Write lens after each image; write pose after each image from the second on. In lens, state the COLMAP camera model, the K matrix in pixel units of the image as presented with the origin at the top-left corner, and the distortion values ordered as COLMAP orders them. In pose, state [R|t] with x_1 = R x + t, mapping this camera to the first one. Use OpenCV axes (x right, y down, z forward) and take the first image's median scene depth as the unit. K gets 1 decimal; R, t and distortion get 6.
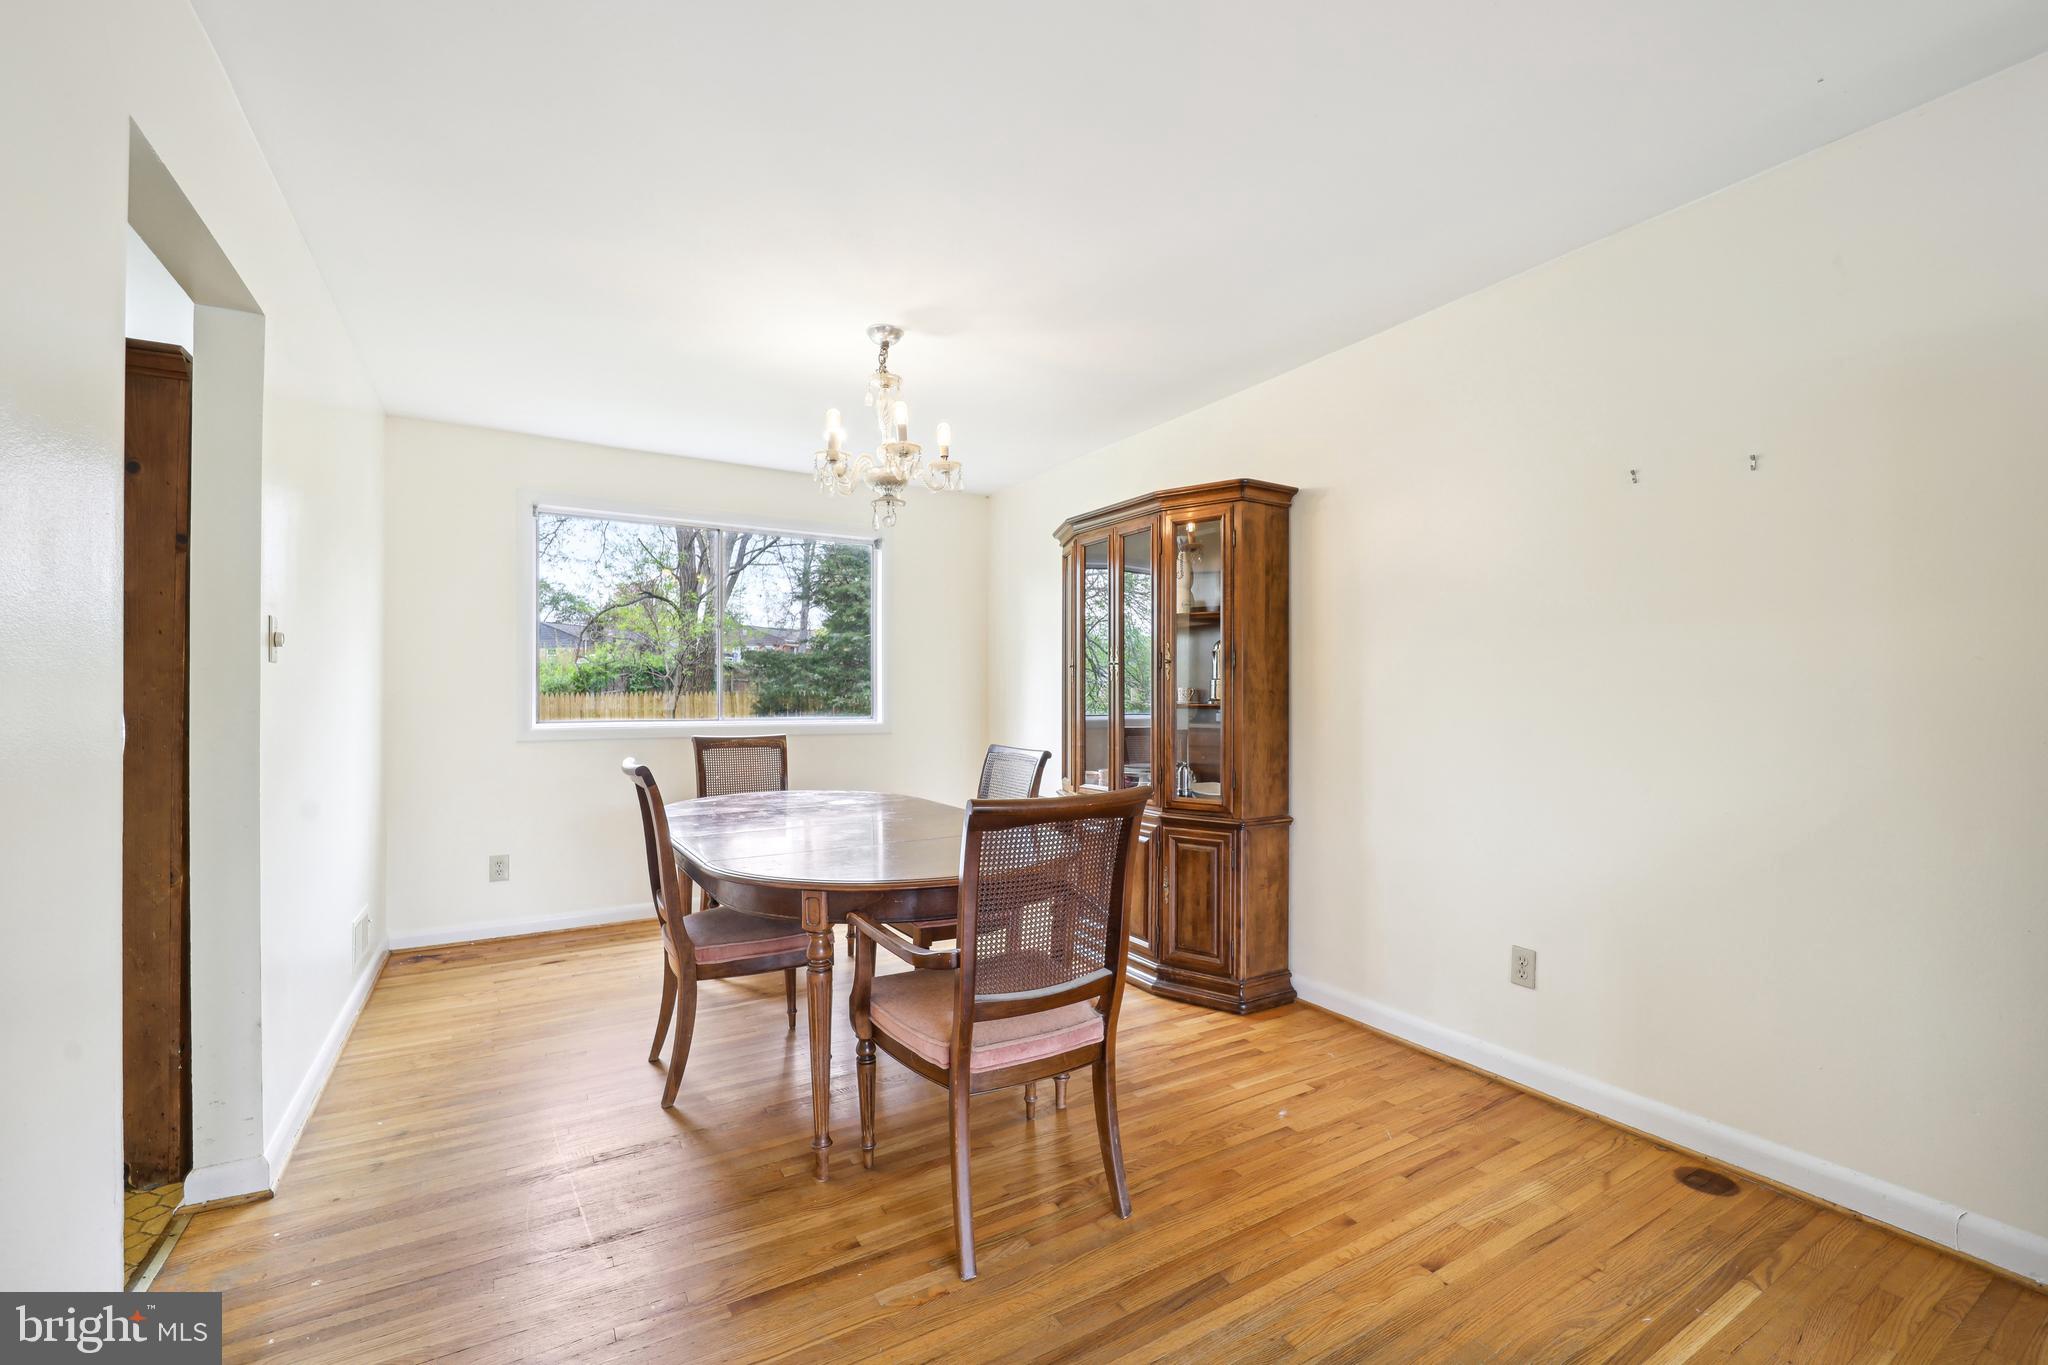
lens RADIAL K [[846.4, 0, 1023.9], [0, 846.4, 695.3], [0, 0, 1]] dist [-0.013172, -0.000085]
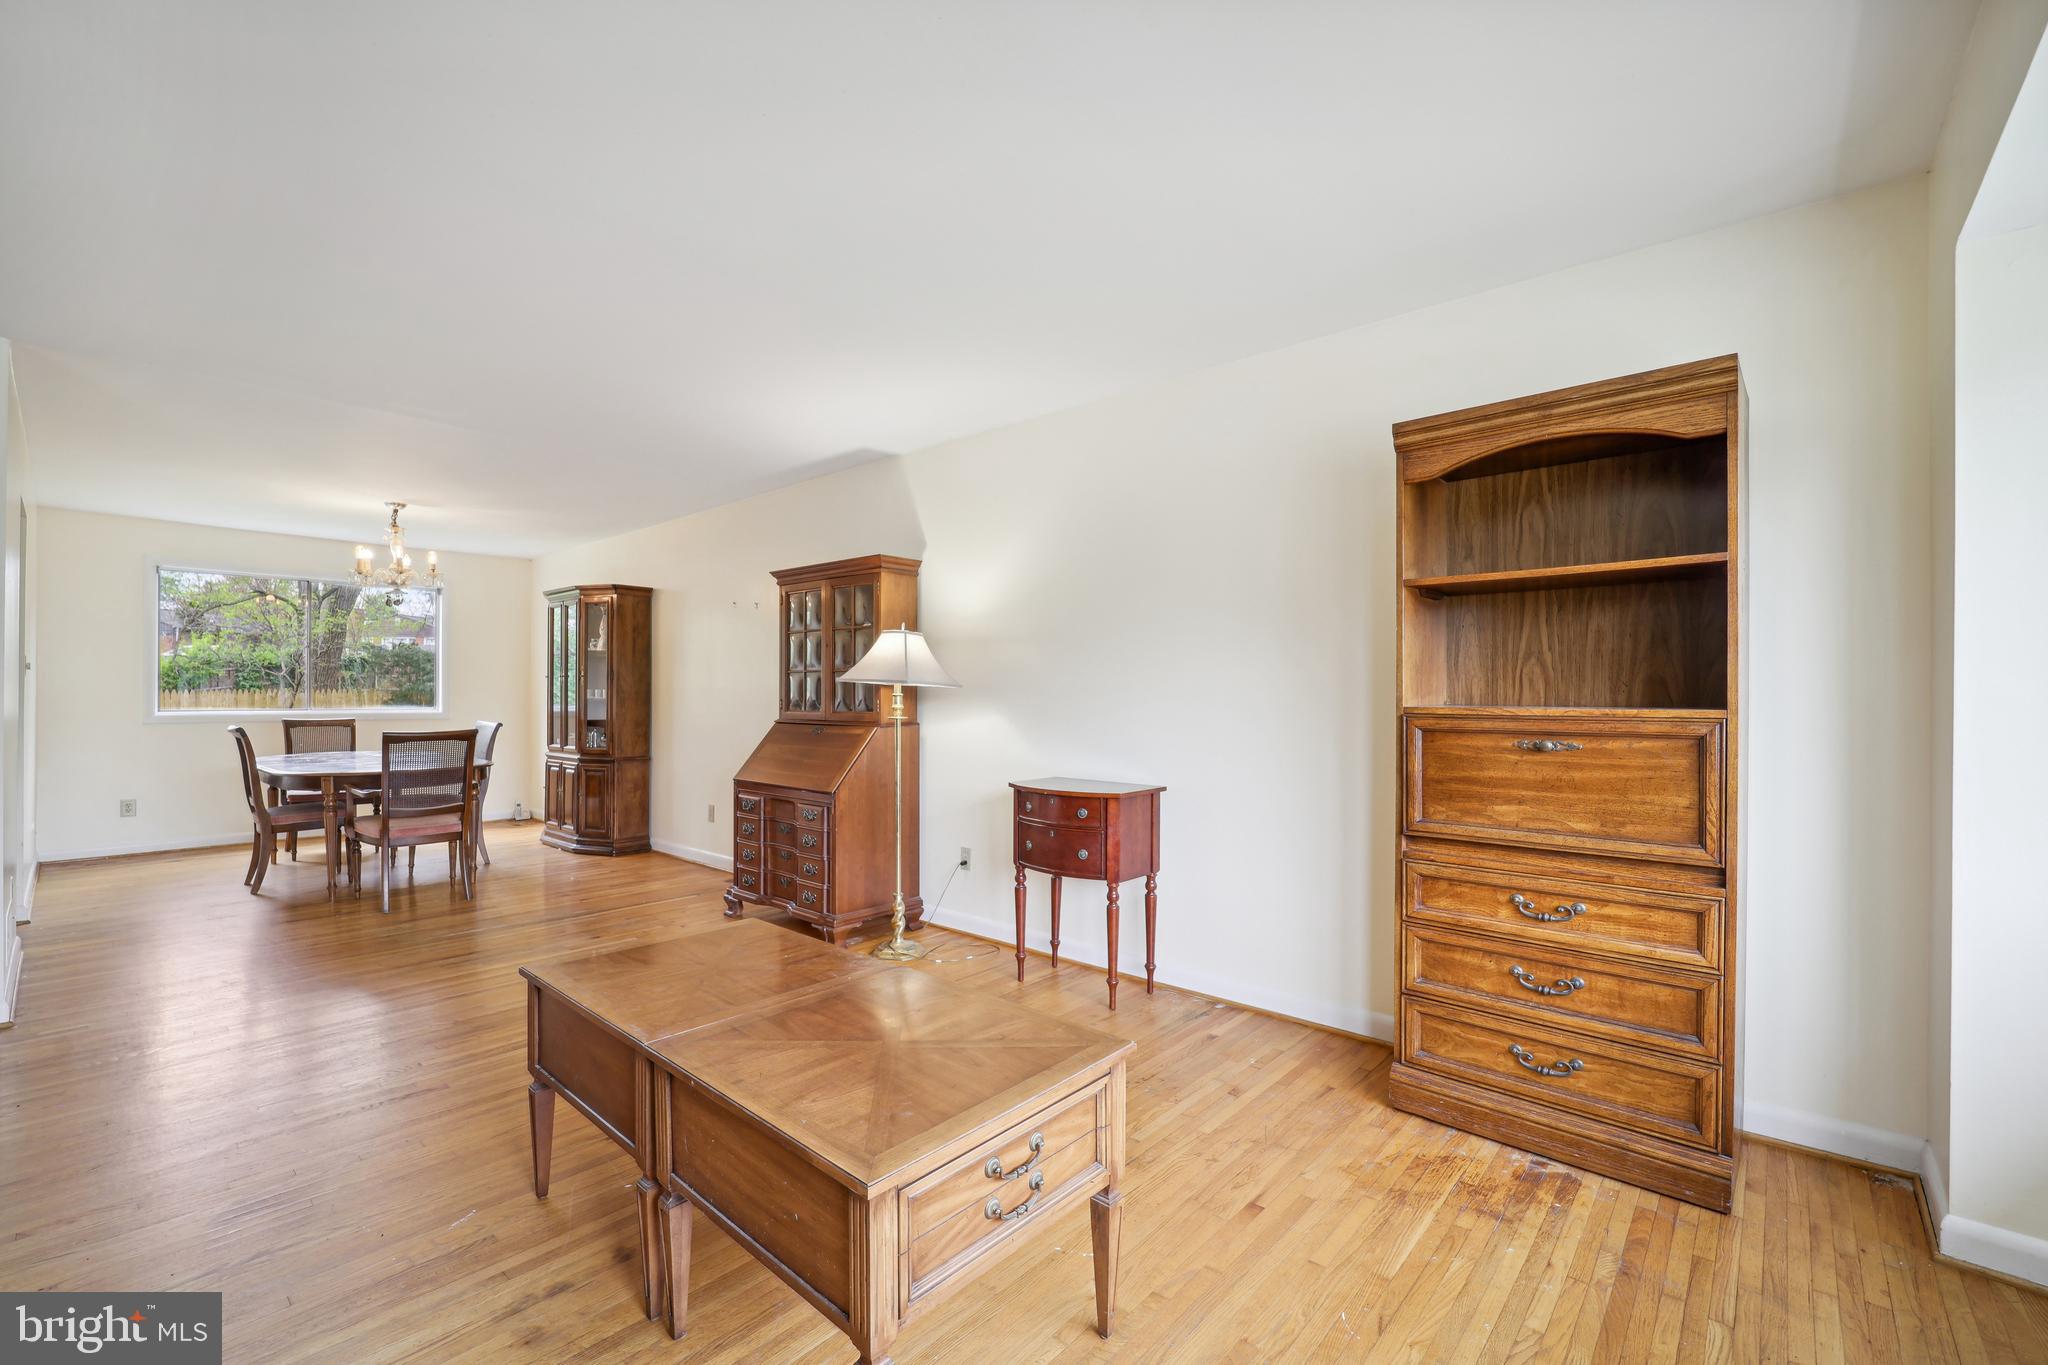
lens RADIAL K [[846.4, 0, 1025.7], [0, 846.4, 693.1], [0, 0, 1]] dist [-0.013172, -0.000085]
pose [[0.950137, 0.001449, 0.311828, 0.535451], [-0.001807, 0.999998, 0.000858, -0.005094], [-0.311827, -0.001379, 0.950138, -1.120303]]
